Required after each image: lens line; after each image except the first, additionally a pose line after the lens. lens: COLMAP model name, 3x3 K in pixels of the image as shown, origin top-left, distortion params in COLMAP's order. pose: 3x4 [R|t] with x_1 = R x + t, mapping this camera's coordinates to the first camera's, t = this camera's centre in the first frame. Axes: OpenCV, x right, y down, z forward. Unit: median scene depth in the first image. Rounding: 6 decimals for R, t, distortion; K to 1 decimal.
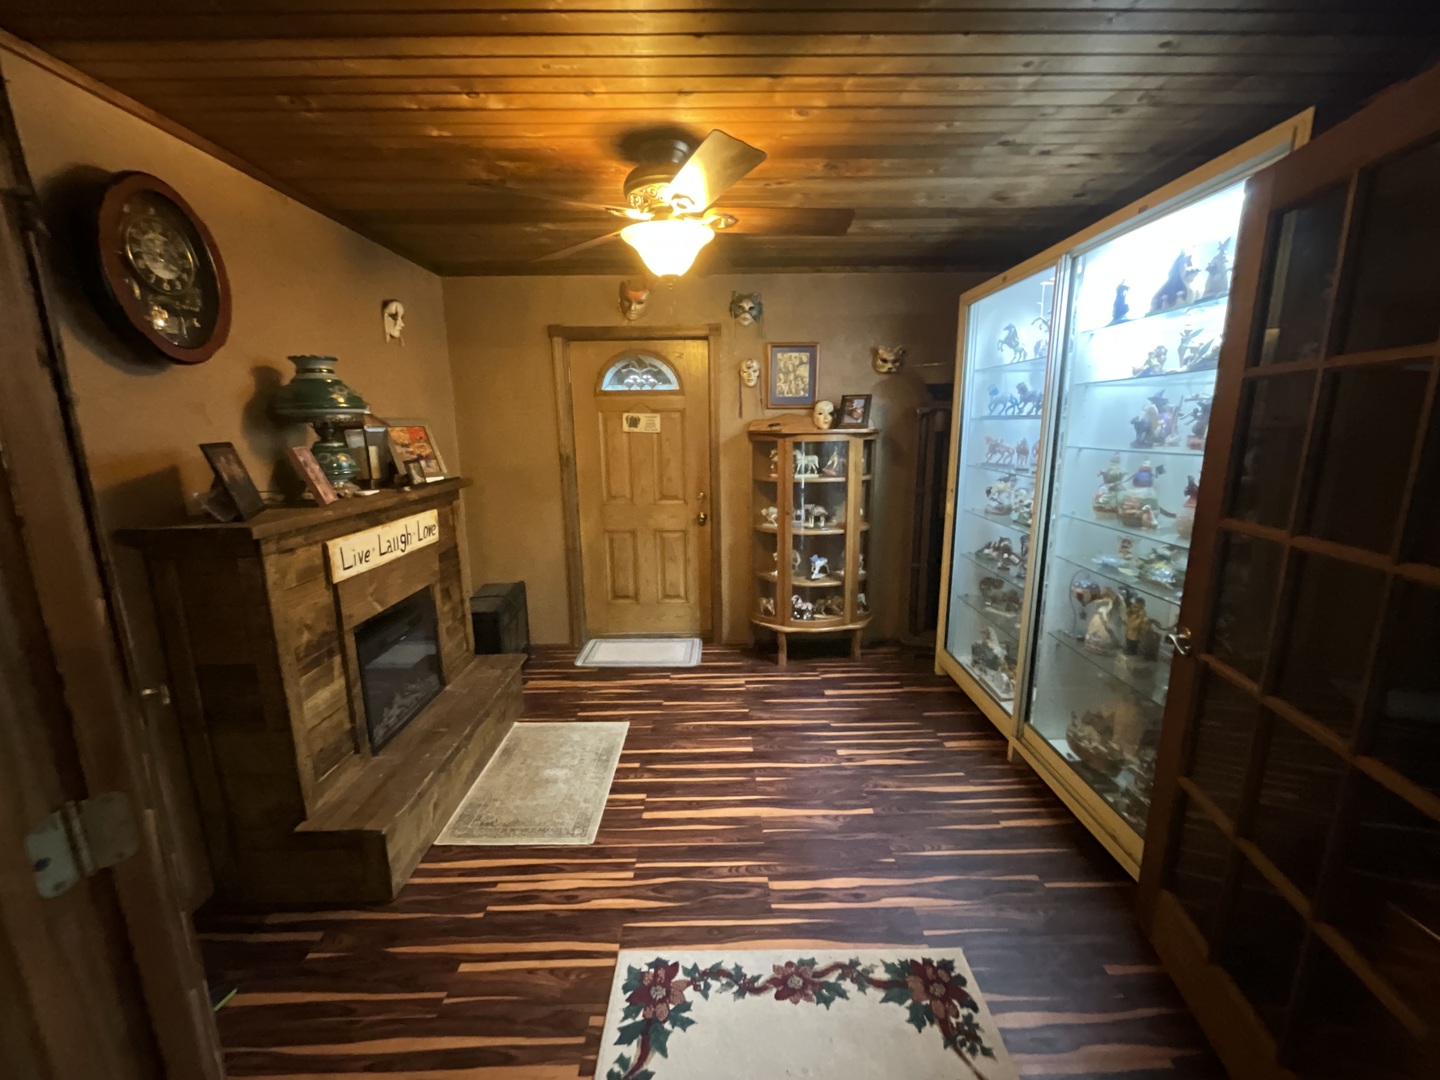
lens RADIAL K [[579.7, 0, 722.8], [0, 579.7, 539.8], [0, 0, 1]] dist [0.001672, -0.000741]
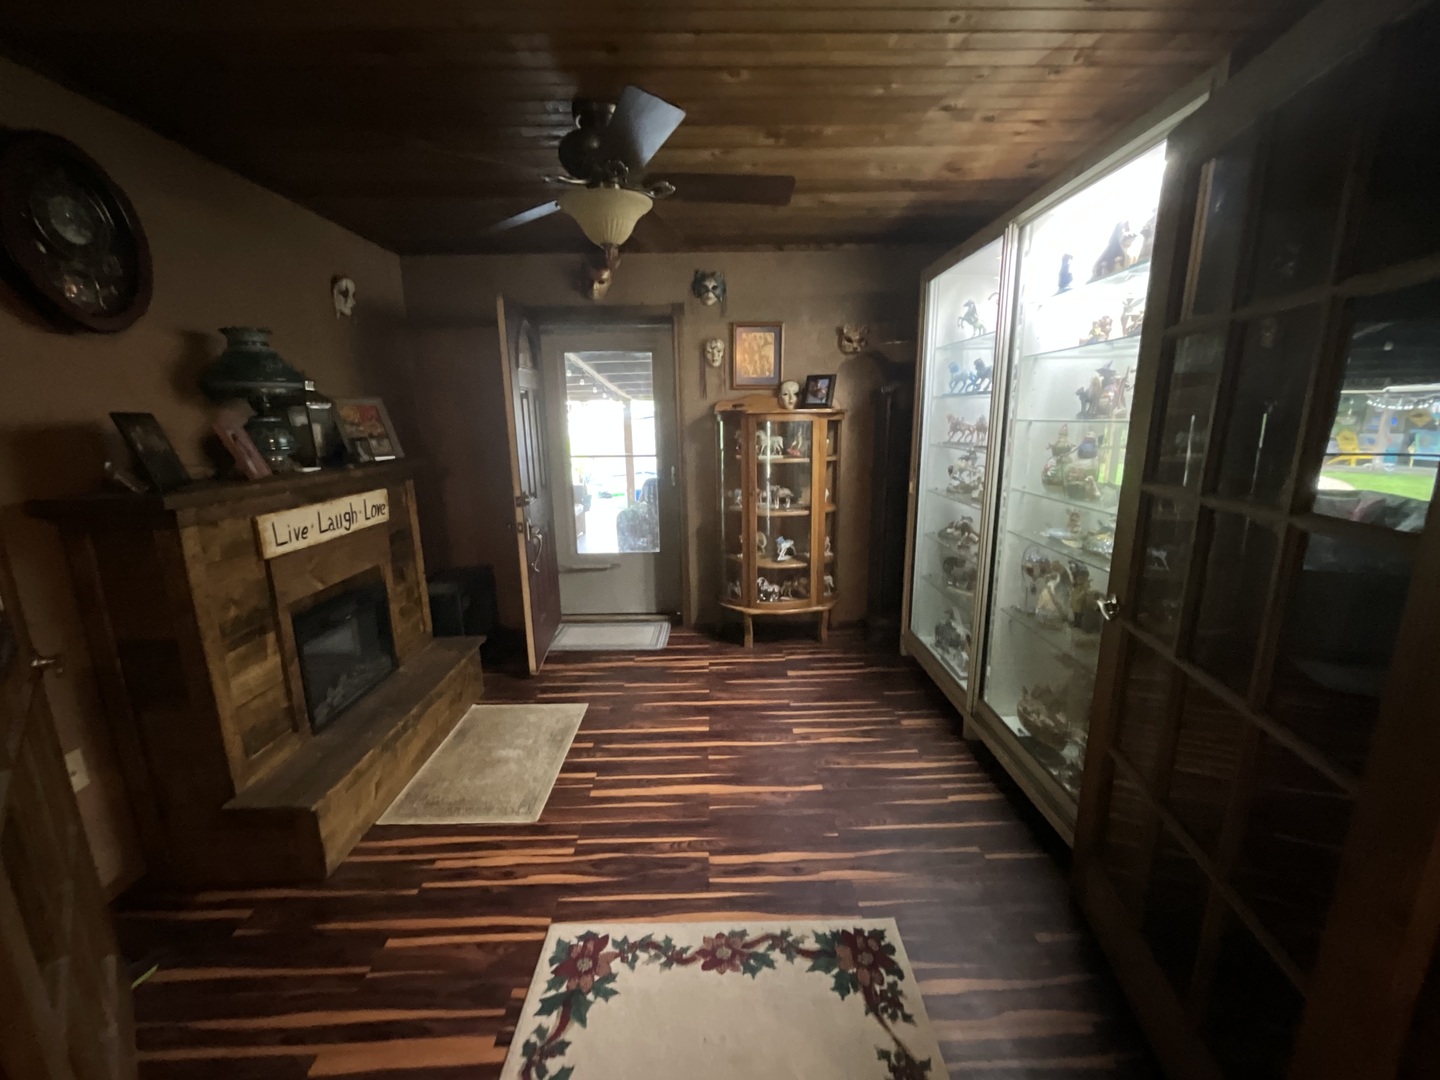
lens RADIAL K [[579.7, 0, 725.2], [0, 579.7, 540.1], [0, 0, 1]] dist [0.001672, -0.000741]
pose [[0.999951, -0.005230, 0.008455, 0.094501], [0.005125, 0.999909, 0.012468, 0.032825], [-0.008519, -0.012424, 0.999887, 0.011053]]
